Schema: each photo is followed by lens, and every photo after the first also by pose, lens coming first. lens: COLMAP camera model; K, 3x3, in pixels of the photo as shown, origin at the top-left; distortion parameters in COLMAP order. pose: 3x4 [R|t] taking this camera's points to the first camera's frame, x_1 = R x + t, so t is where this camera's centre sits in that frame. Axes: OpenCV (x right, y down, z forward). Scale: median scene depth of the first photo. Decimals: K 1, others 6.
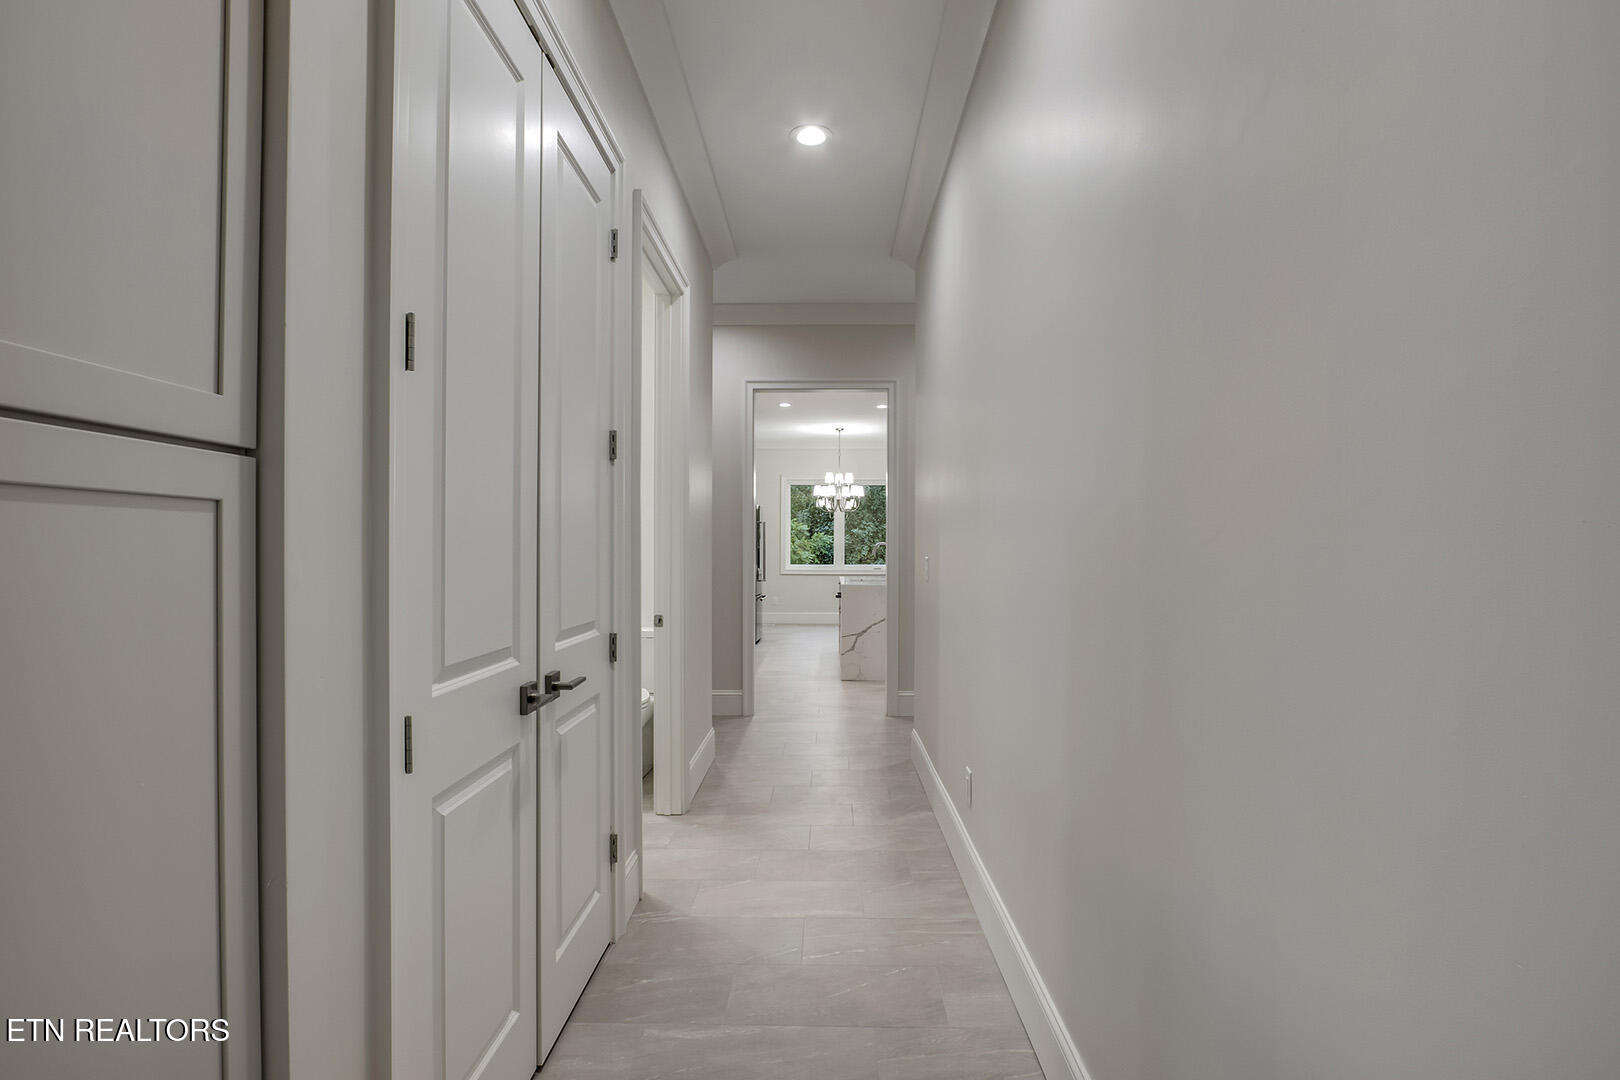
lens RADIAL K [[775.0, 0, 818.7], [0, 775.0, 550.8], [0, 0, 1]] dist [-0.024499, 0.001953]
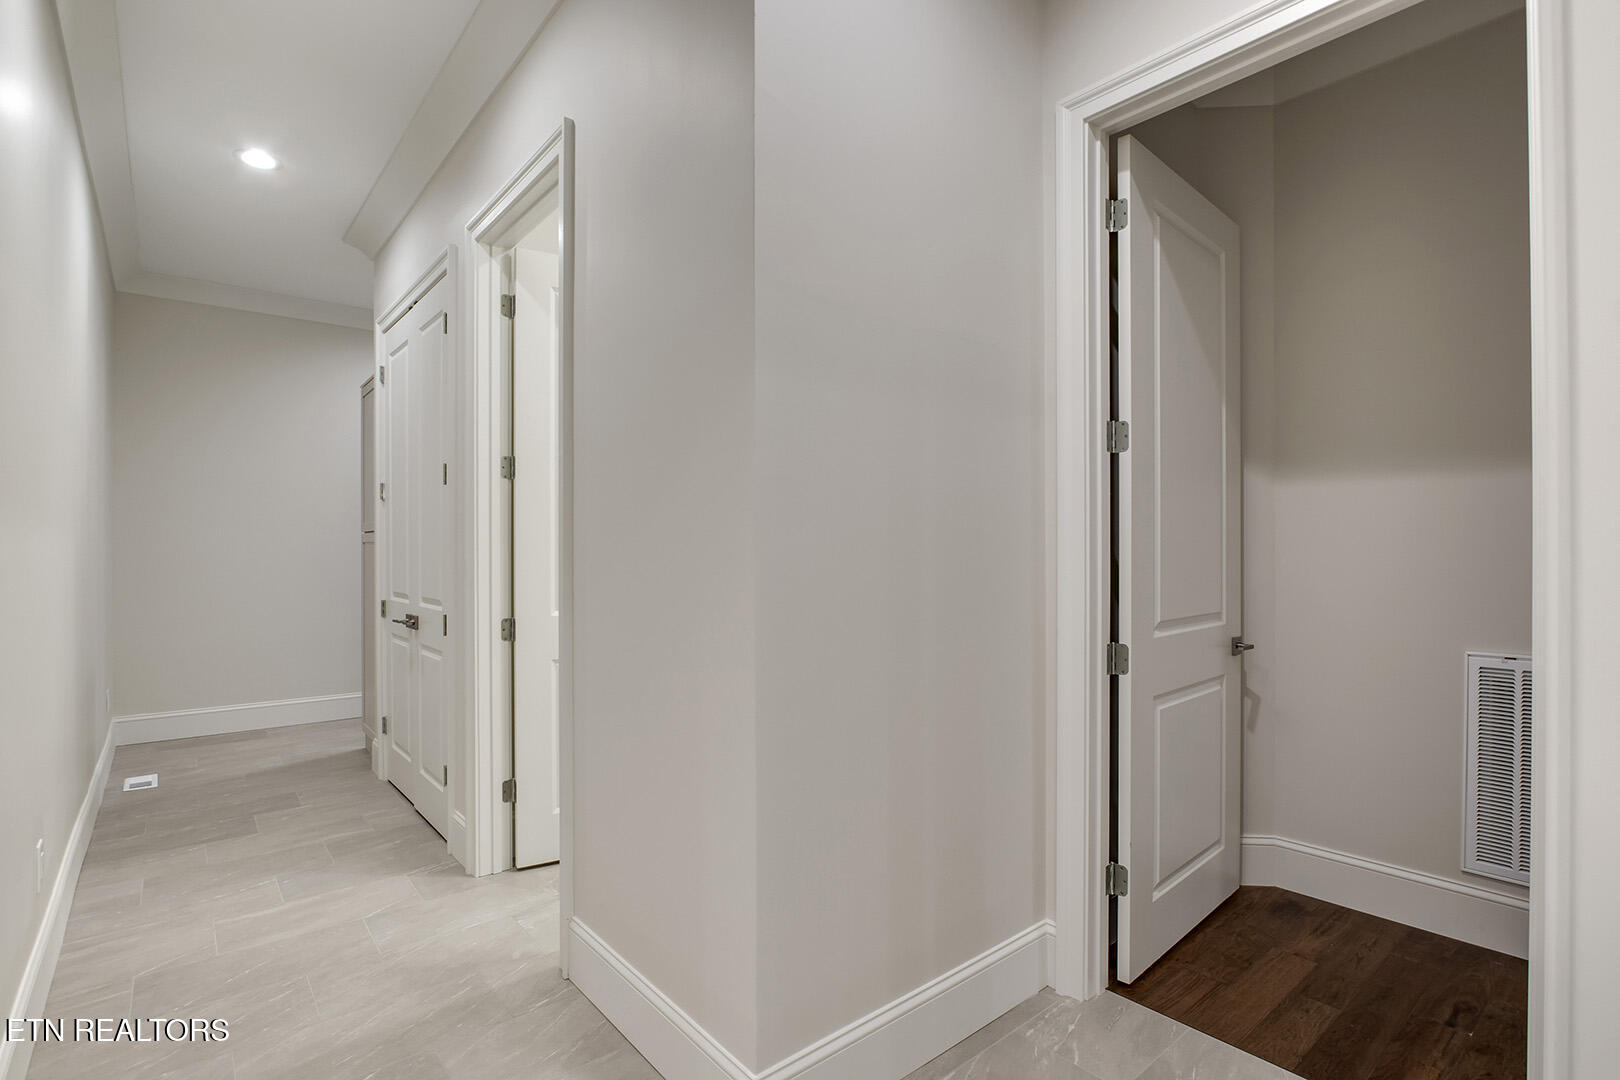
lens RADIAL K [[775.0, 0, 818.7], [0, 775.0, 550.8], [0, 0, 1]] dist [-0.024499, 0.001953]
pose [[-0.754858, 0.003147, -0.655881, 0.130194], [-0.001013, 0.999982, 0.005964, -0.013136], [0.655888, 0.005166, -0.754841, 2.646987]]
